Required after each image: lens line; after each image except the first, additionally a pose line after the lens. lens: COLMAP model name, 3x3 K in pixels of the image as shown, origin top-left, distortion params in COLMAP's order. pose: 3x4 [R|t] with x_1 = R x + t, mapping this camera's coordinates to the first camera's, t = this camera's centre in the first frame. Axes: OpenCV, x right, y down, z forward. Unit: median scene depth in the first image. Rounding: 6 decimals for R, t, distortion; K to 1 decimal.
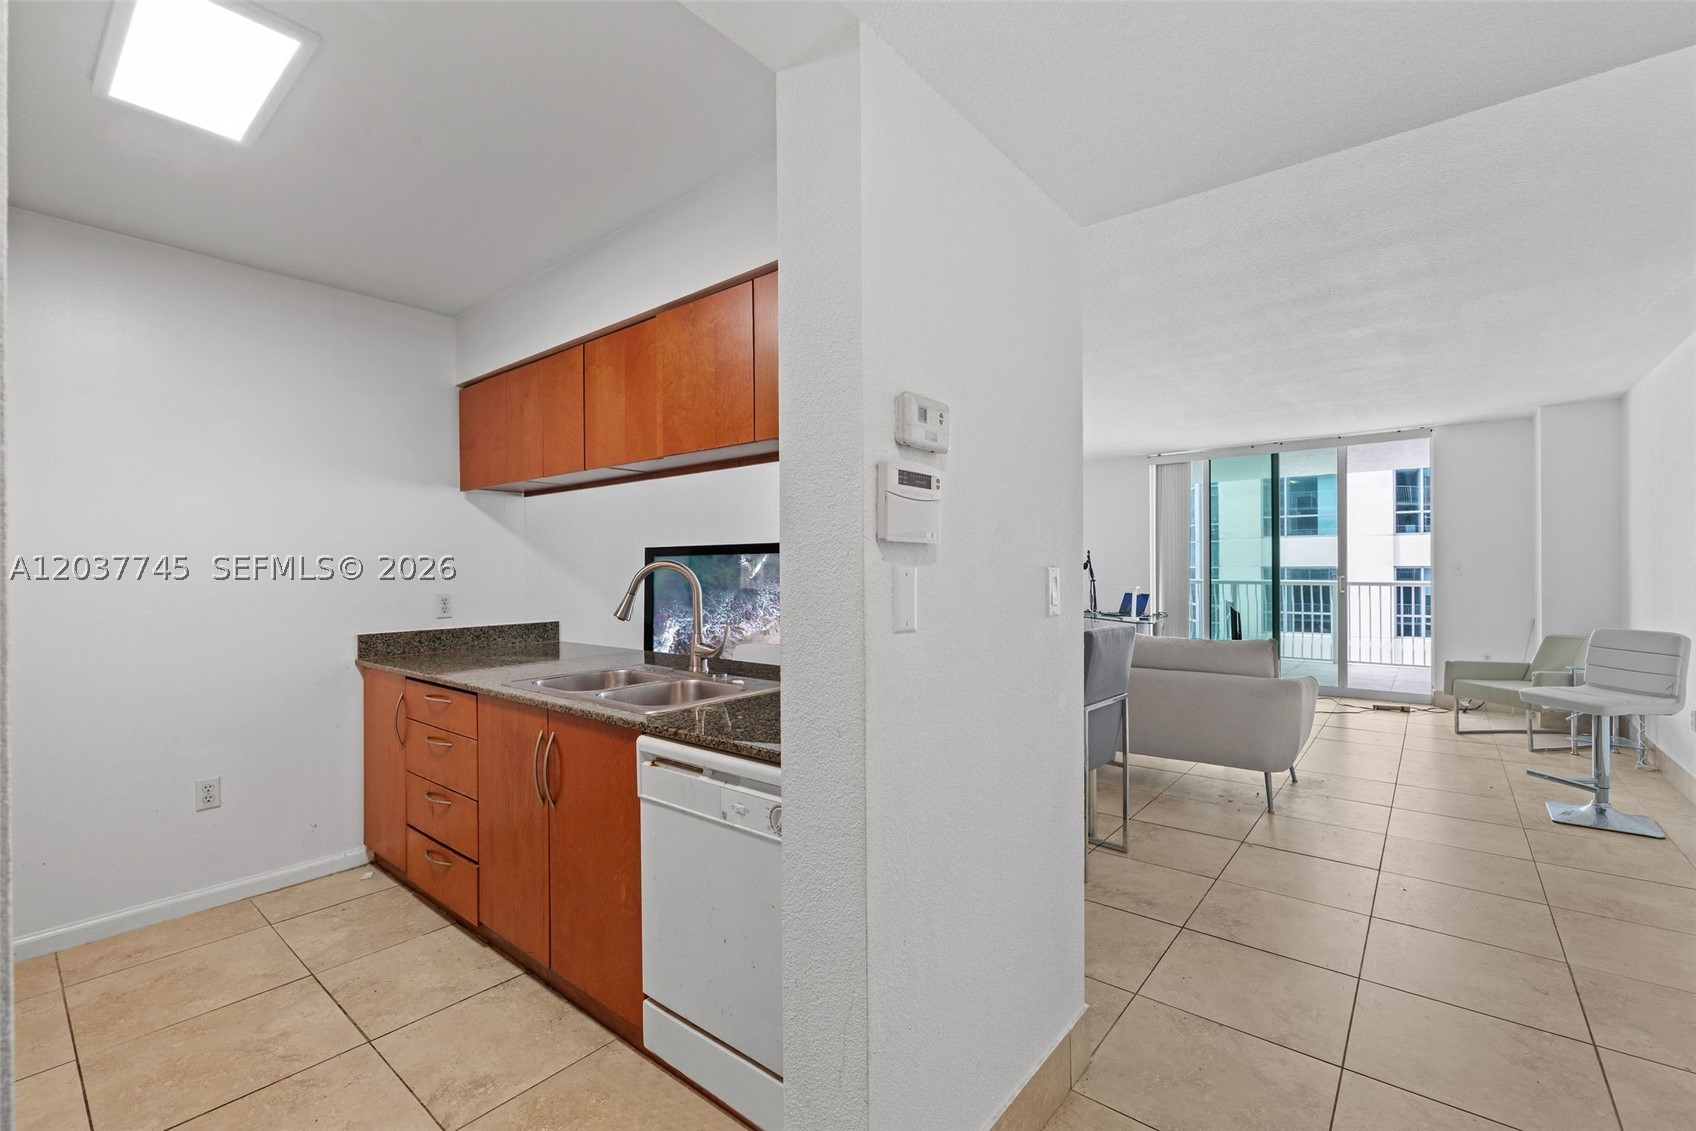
lens RADIAL K [[724.6, 0, 850.1], [0, 724.6, 565.8], [0, 0, 1]] dist [-0.001006, -0.000249]
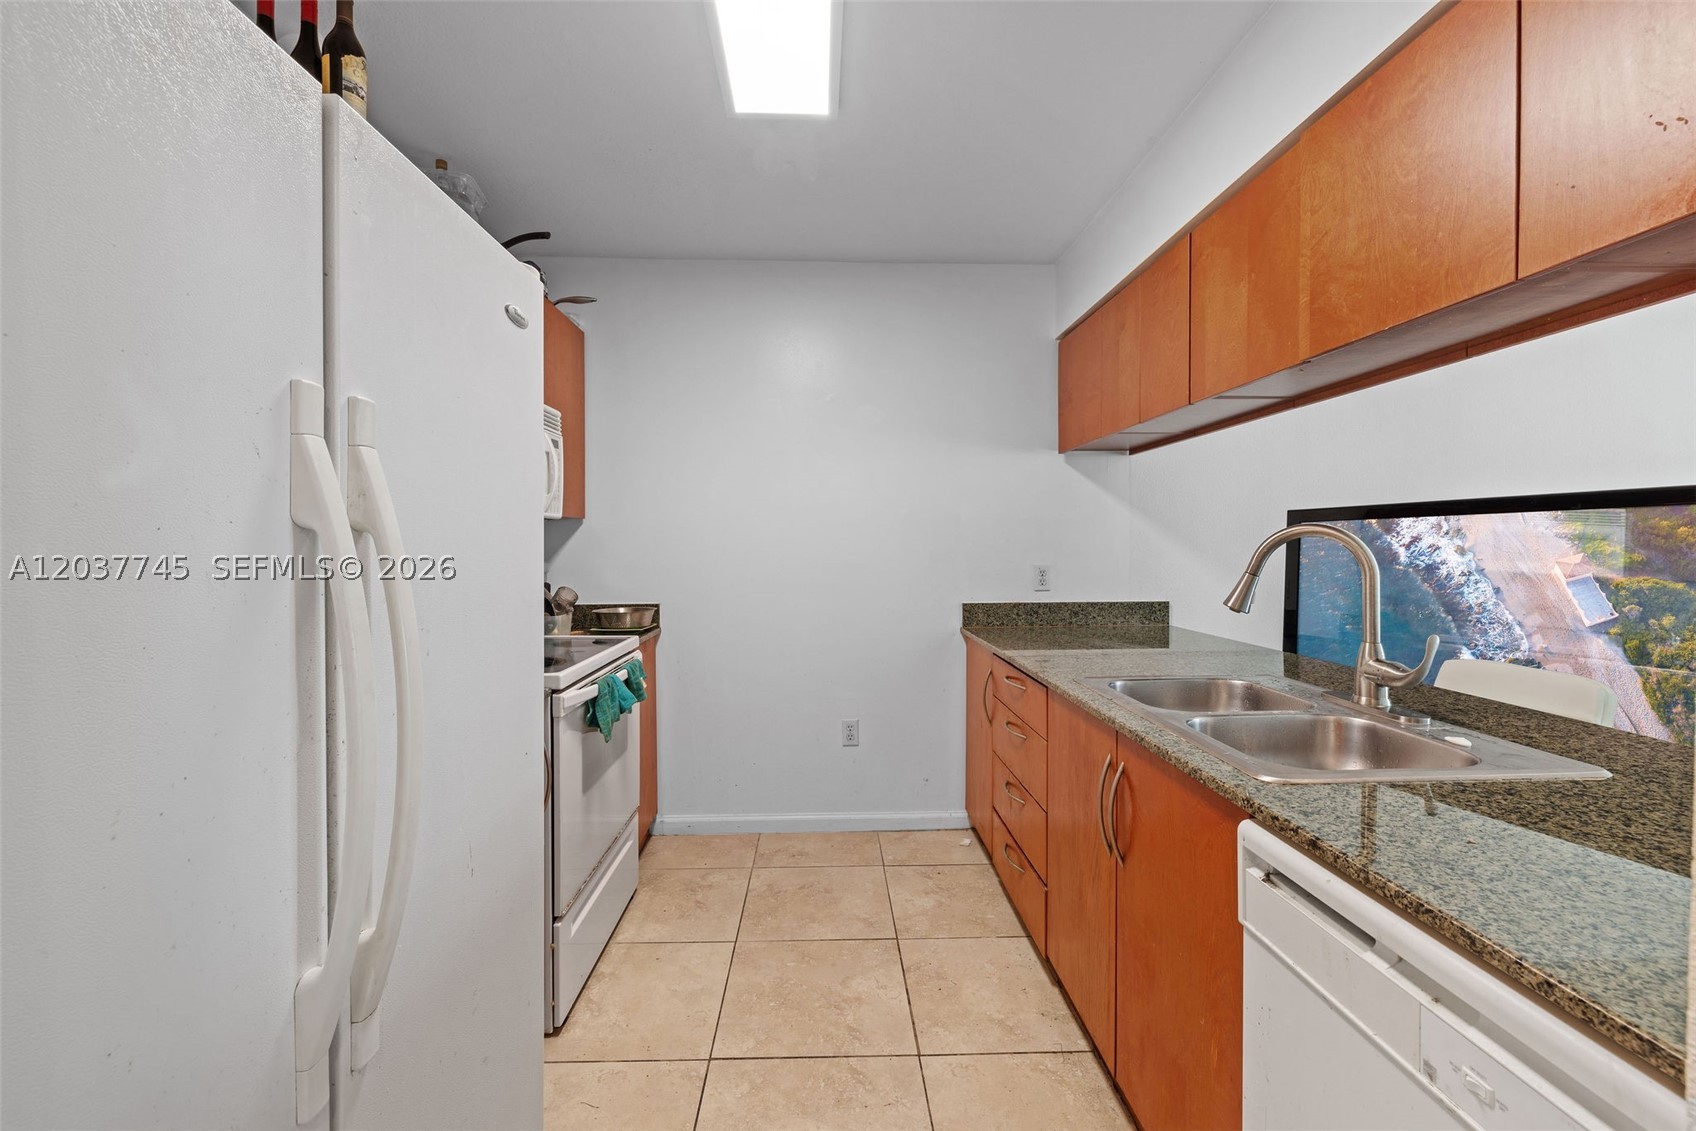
lens RADIAL K [[706.4, 0, 840.6], [0, 706.4, 560.4], [0, 0, 1]] dist [-0.002000, -0.000426]
pose [[0.656068, 0.022607, -0.754363, -0.057113], [0.001120, 0.999521, 0.030927, 0.005577], [0.754701, -0.021135, 0.655728, 0.277719]]
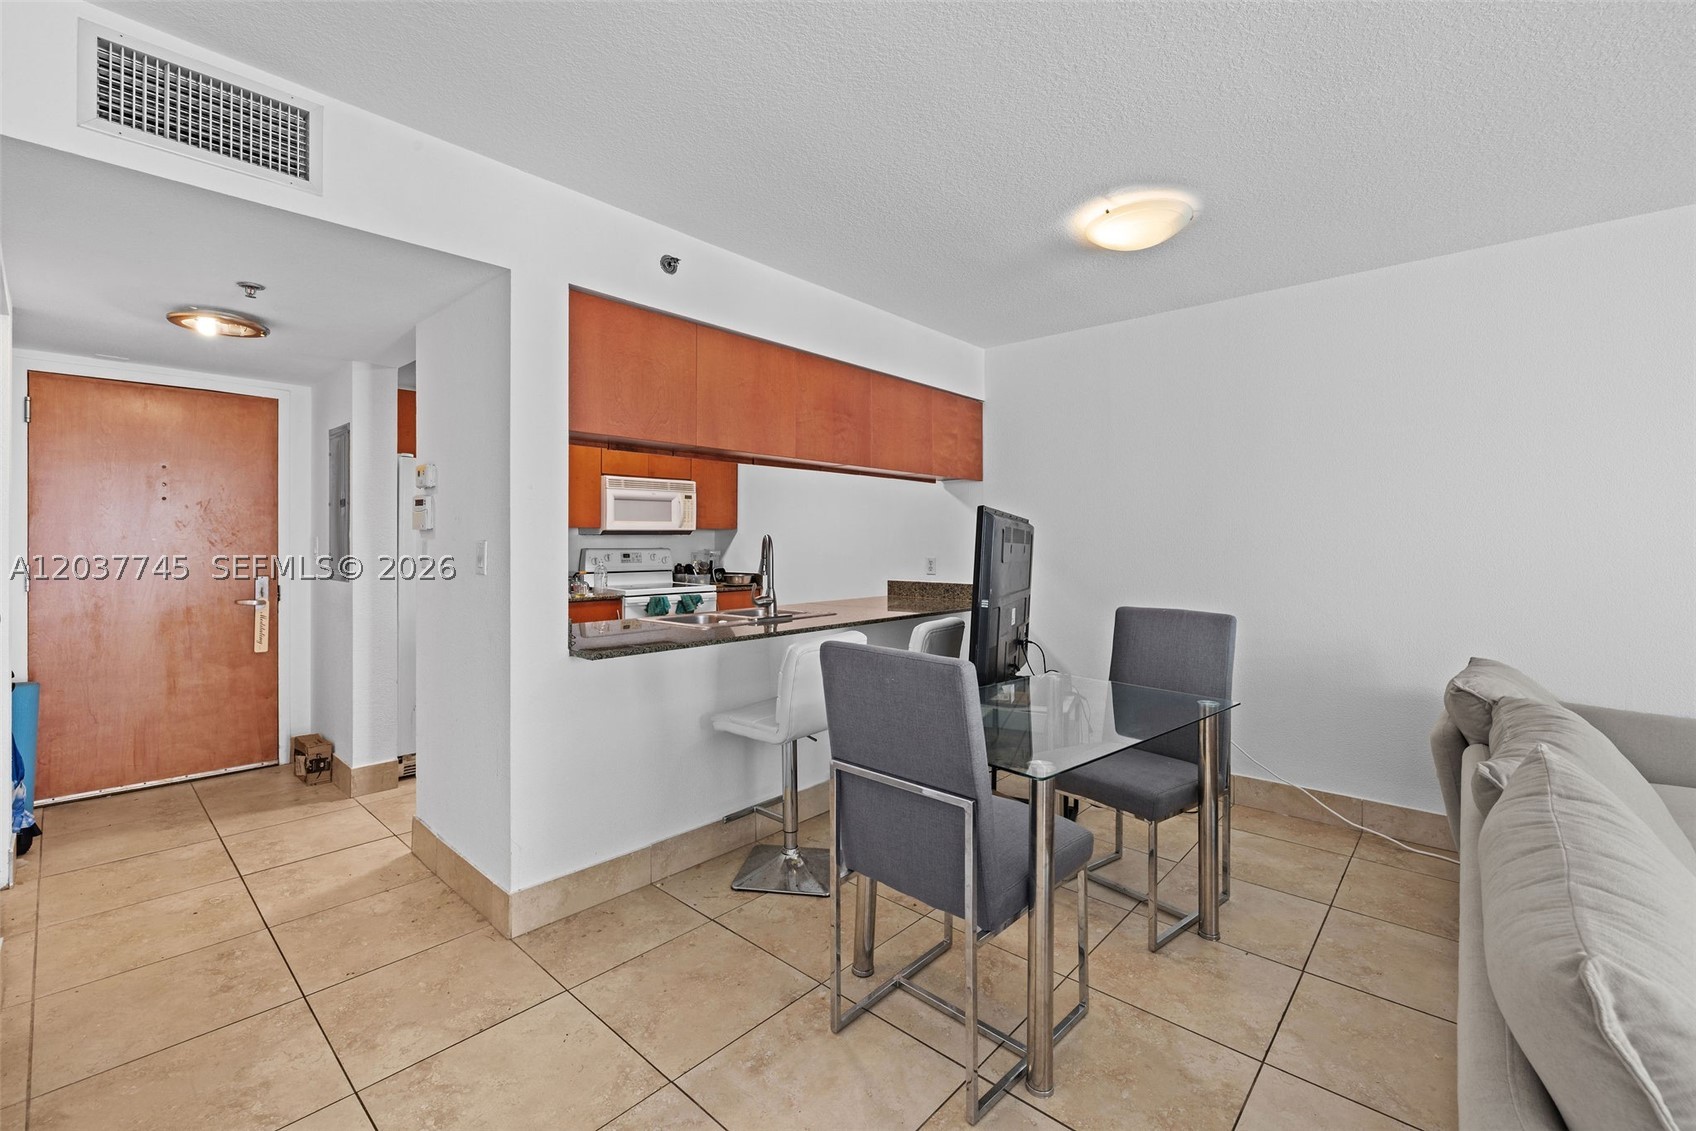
lens RADIAL K [[710.6, 0, 842.1], [0, 710.6, 542.4], [0, 0, 1]] dist [-0.000065, -0.000099]
pose [[-0.052059, 0.009359, -0.998600, 1.132145], [0.003077, 0.999953, 0.009211, -0.004851], [0.998639, -0.002593, -0.052085, 1.224383]]
